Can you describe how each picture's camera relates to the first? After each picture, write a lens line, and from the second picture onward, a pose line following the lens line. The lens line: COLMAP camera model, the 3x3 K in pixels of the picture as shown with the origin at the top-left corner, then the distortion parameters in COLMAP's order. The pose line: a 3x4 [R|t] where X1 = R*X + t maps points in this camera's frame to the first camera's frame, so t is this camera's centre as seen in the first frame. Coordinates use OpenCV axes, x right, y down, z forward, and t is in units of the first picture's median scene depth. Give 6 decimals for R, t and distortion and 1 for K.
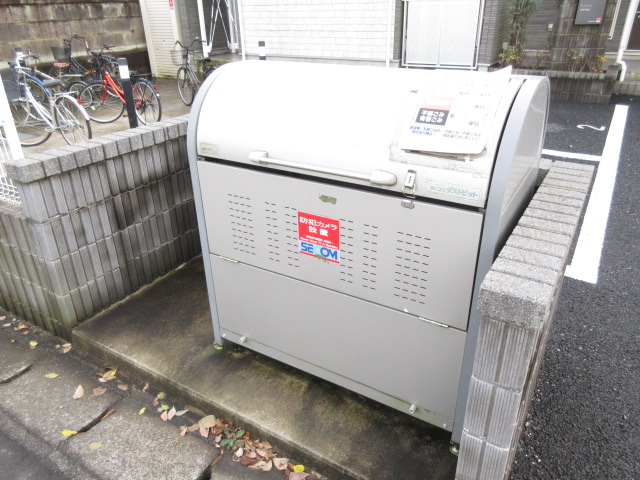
lens RADIAL K [[472.1, 0, 320.0], [0, 472.1, 240.0], [0, 0, 1]] dist [0.048671, -0.000535]
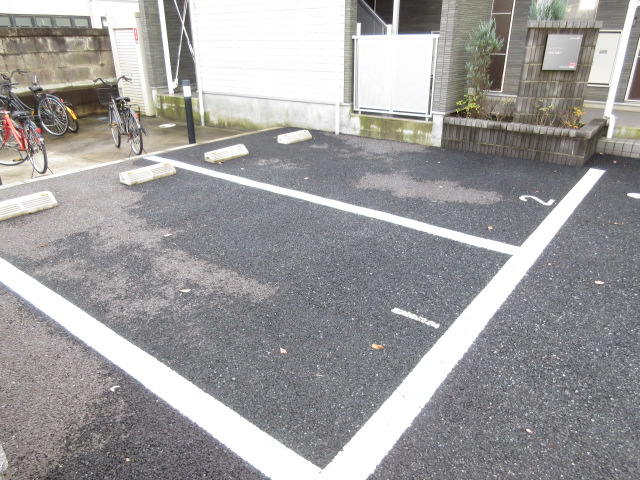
lens RADIAL K [[472.1, 0, 320.0], [0, 472.1, 240.0], [0, 0, 1]] dist [0.048671, -0.000535]
pose [[0.993481, 0.052362, -0.101257, 0.227994], [-0.058102, 0.996817, -0.054588, -0.082558], [0.098076, 0.060115, 0.993362, 0.152022]]
